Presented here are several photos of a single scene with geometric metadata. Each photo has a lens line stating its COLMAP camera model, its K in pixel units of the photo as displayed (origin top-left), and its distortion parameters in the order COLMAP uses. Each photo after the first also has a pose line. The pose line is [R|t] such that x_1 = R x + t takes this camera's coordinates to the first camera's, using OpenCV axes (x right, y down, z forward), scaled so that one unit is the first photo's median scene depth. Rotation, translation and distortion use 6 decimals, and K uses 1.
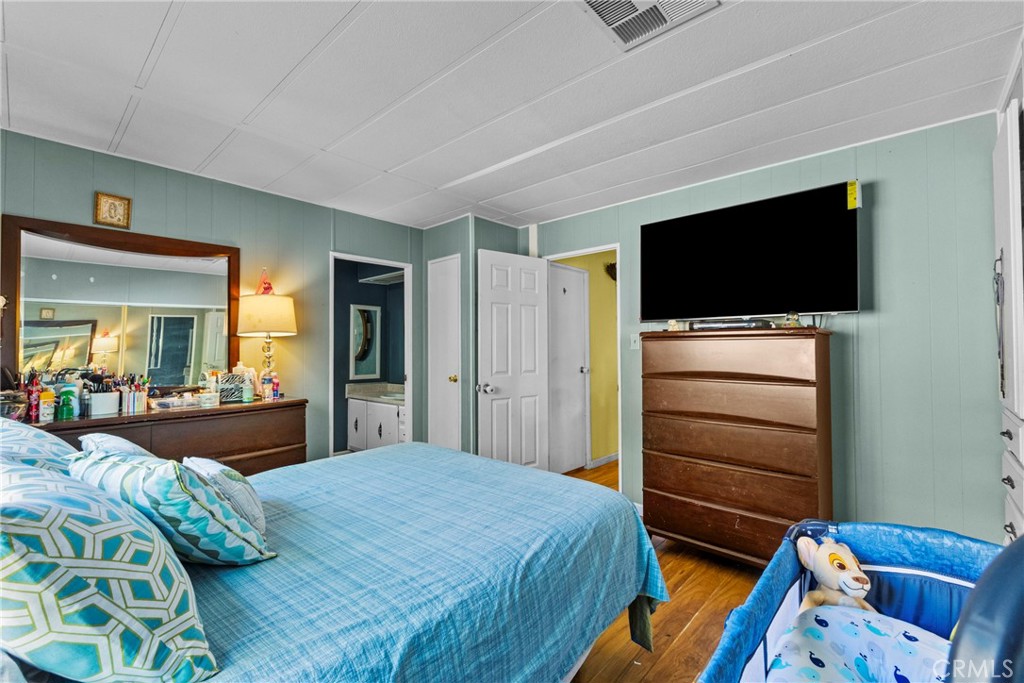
lens RADIAL K [[453.1, 0, 512.7], [0, 453.1, 325.1], [0, 0, 1]] dist [0.002851, -0.000013]
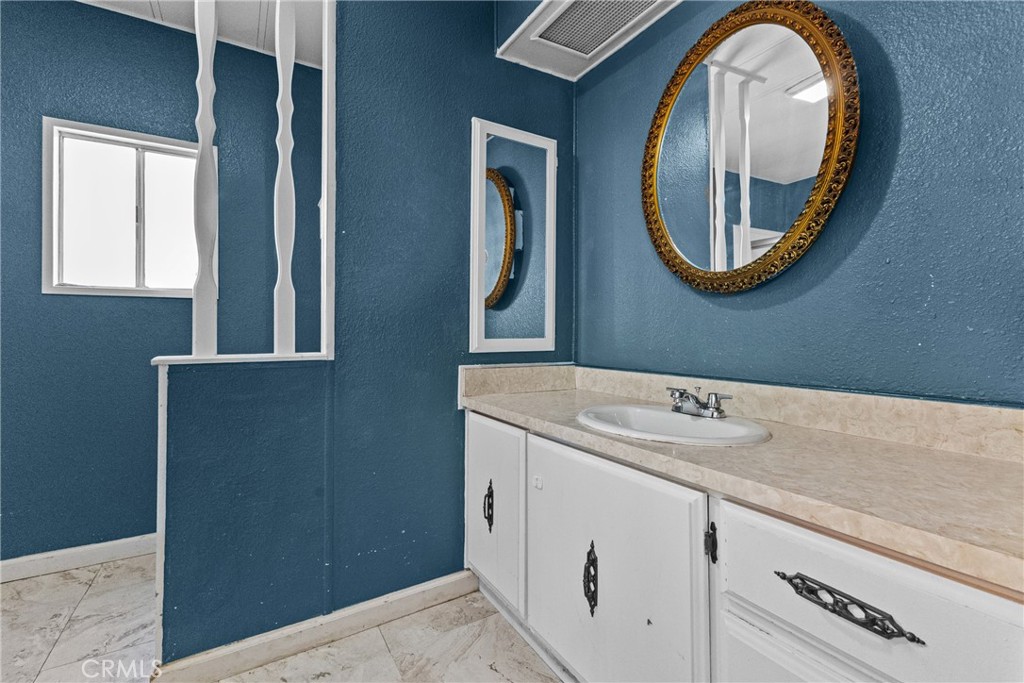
lens RADIAL K [[453.1, 0, 512.7], [0, 453.1, 325.1], [0, 0, 1]] dist [0.002851, -0.000013]
pose [[0.962627, 0.013844, -0.270476, -0.232017], [-0.003673, 0.999268, 0.038075, 0.085017], [0.270805, -0.035659, 0.961974, 0.666517]]
